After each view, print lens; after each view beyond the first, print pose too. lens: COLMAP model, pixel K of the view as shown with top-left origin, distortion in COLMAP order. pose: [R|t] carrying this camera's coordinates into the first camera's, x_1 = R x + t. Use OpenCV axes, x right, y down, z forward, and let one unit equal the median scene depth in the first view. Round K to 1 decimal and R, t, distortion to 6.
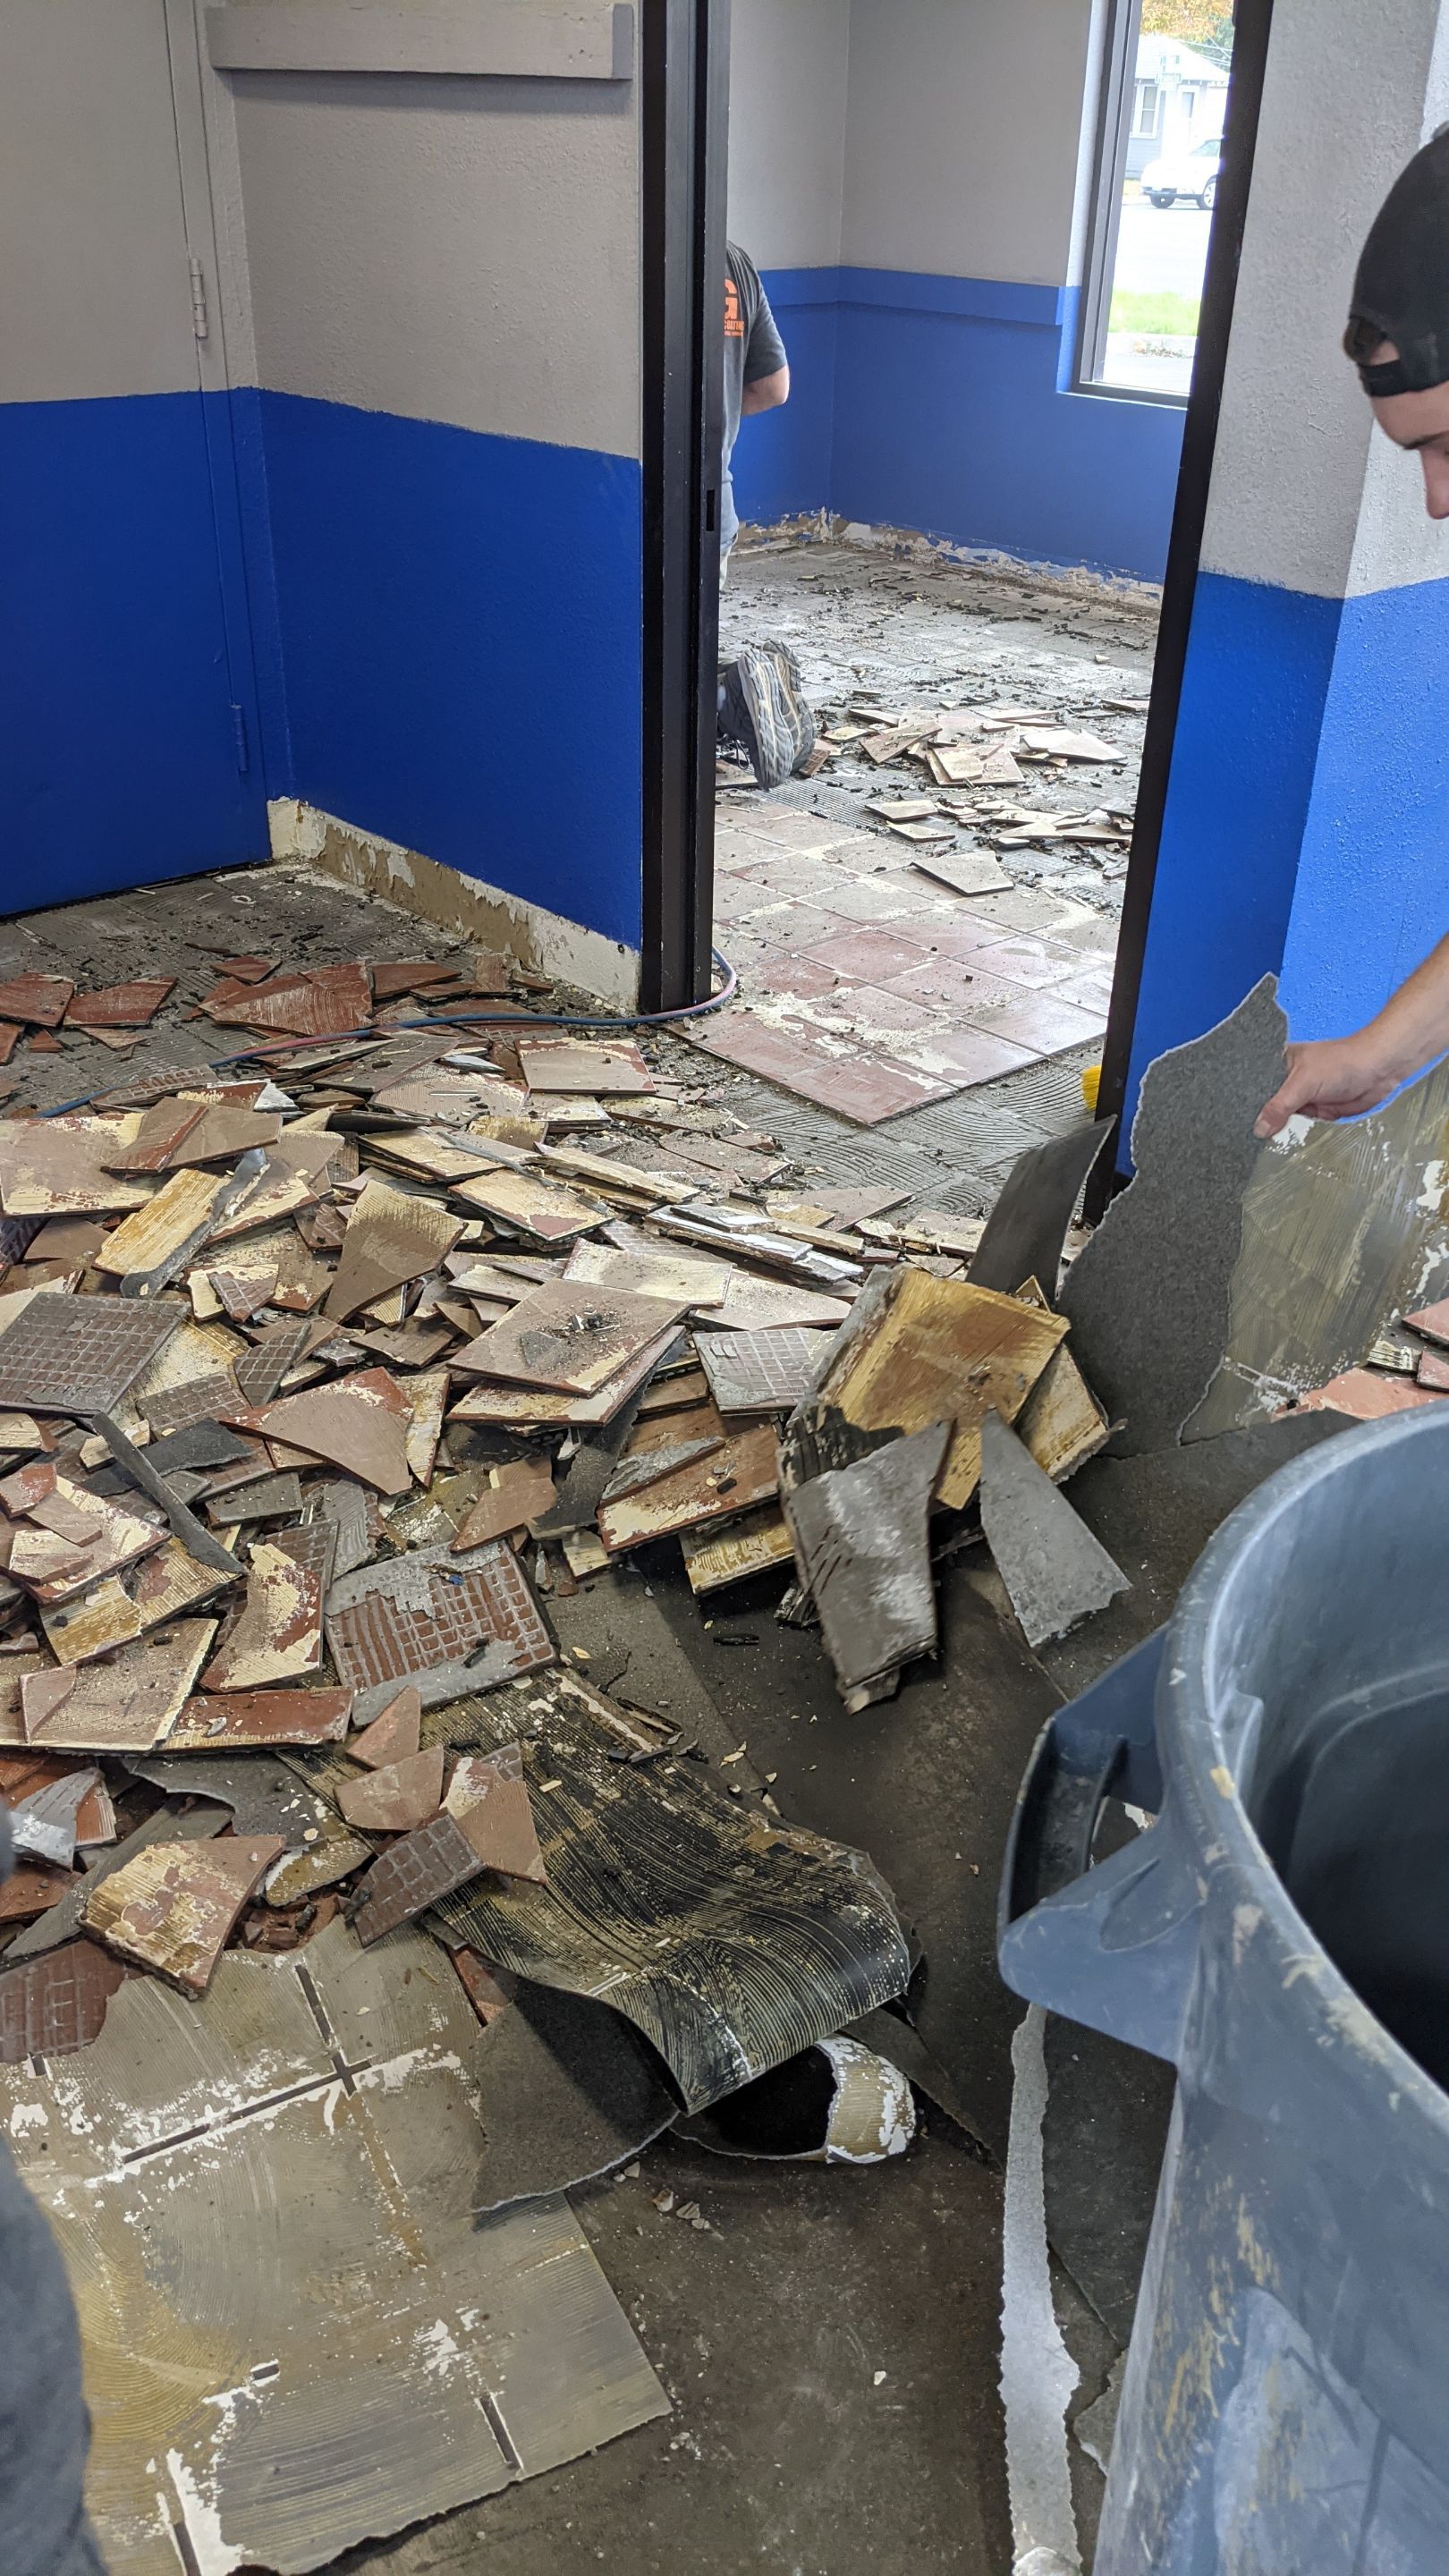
lens RADIAL K [[2014.4, 0, 719.2], [0, 2014.4, 1252.3], [0, 0, 1]] dist [0.069008, -0.107702]
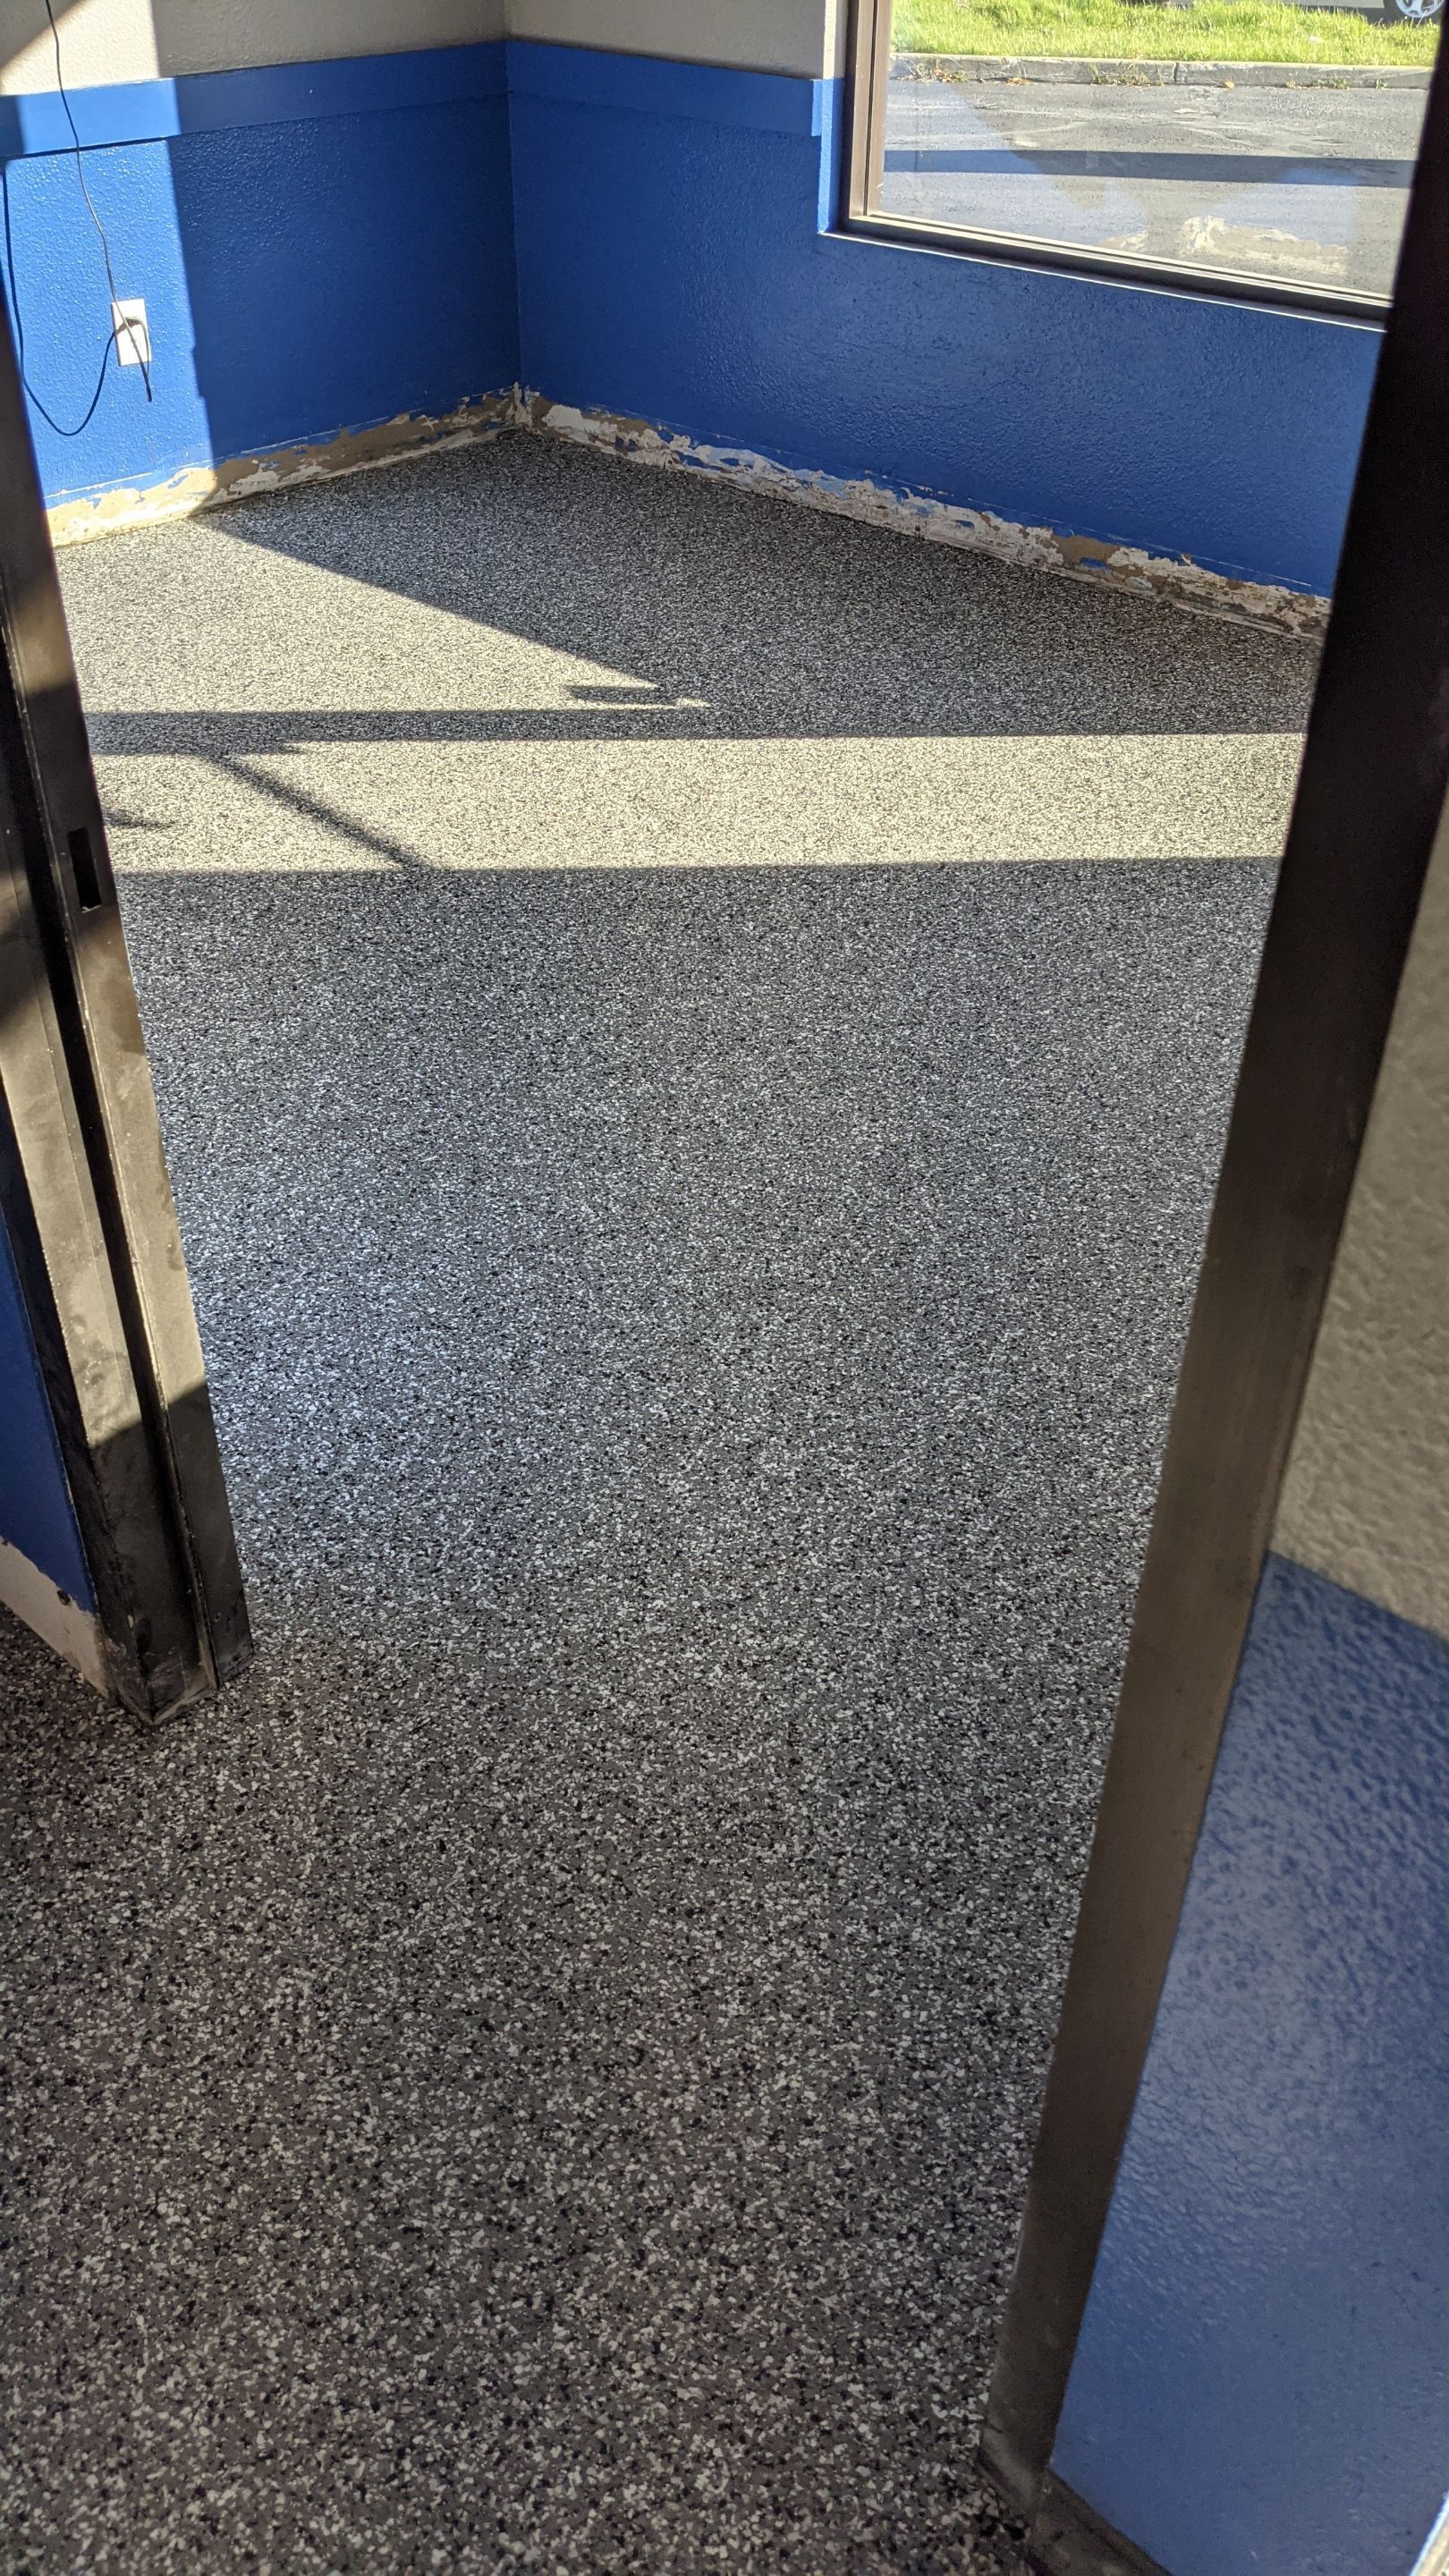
lens RADIAL K [[2031.1, 0, 711.0], [0, 2031.1, 1287.2], [0, 0, 1]] dist [0.059307, -0.088163]
pose [[0.994135, -0.077880, 0.075040, 0.043136], [0.066940, 0.988077, 0.138648, -0.149829], [-0.084943, -0.132812, 0.987495, 0.228559]]
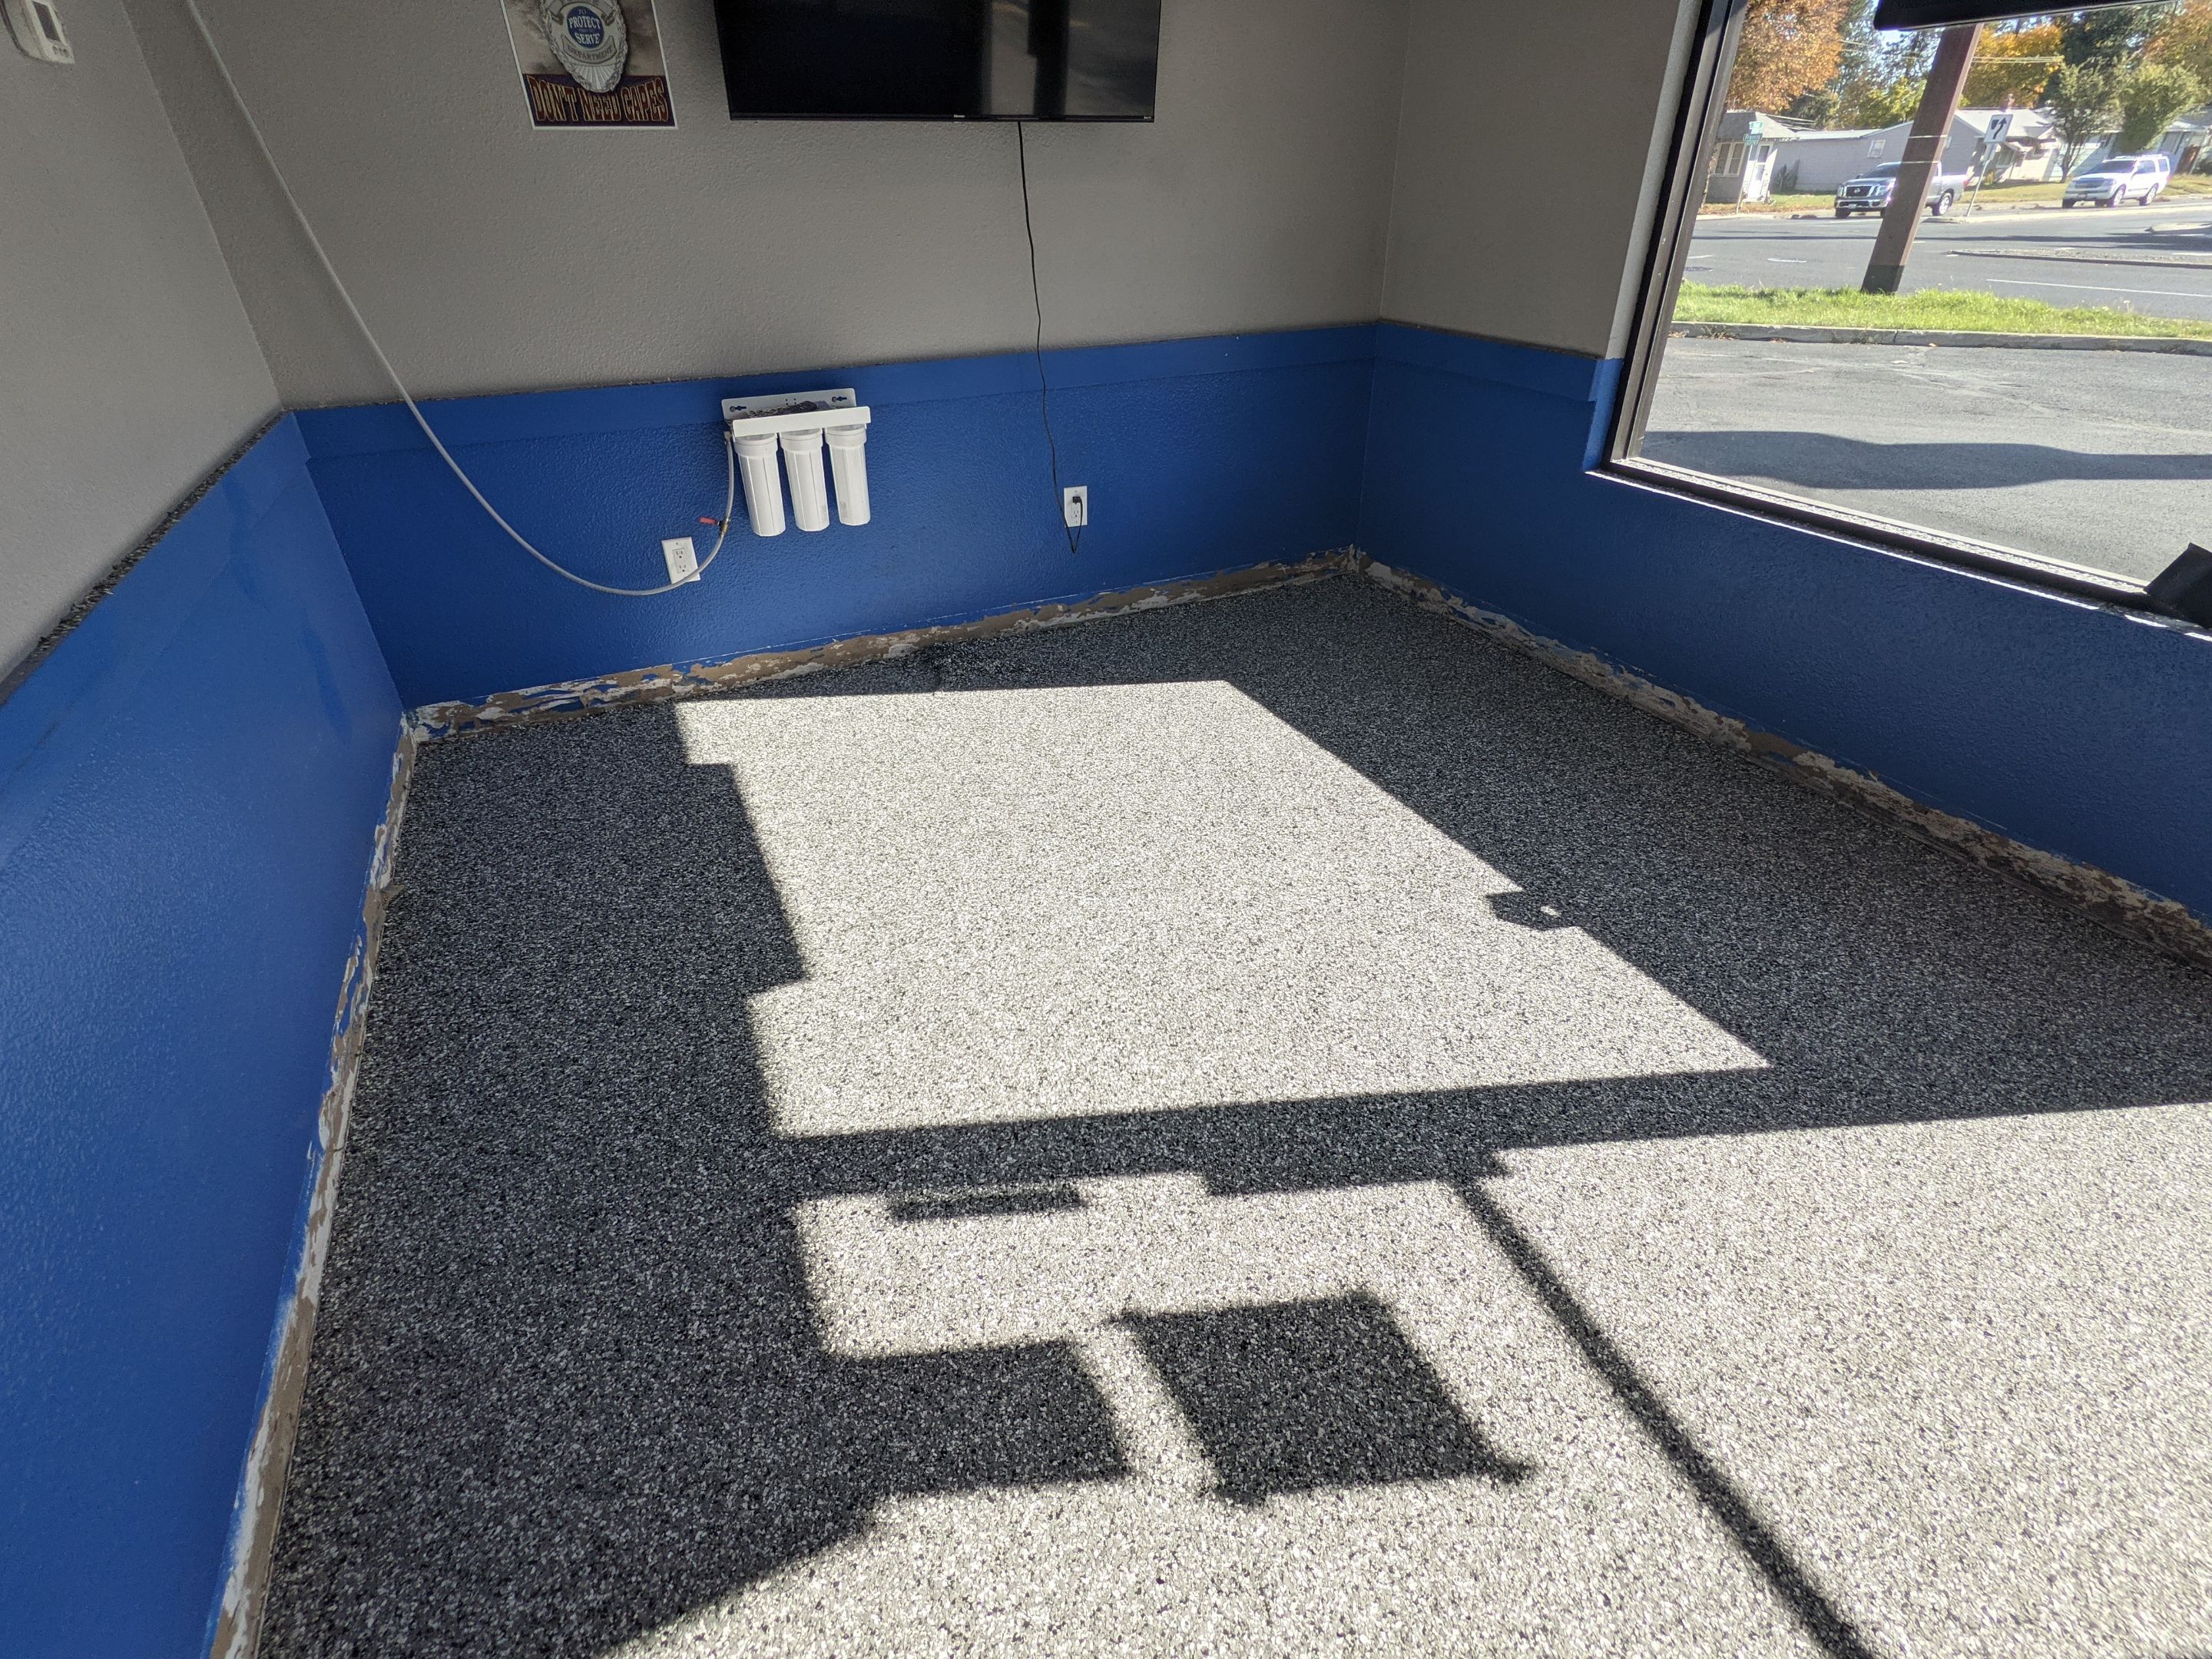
lens RADIAL K [[1079.3, 0, 1111.2], [0, 1079.3, 834.5], [0, 0, 1]] dist [0.005297, 0.000212]
pose [[0.961838, 0.109236, -0.250868, 0.095246], [-0.098402, 0.993605, 0.055370, -0.249031], [0.255312, -0.028572, 0.966436, 0.436860]]
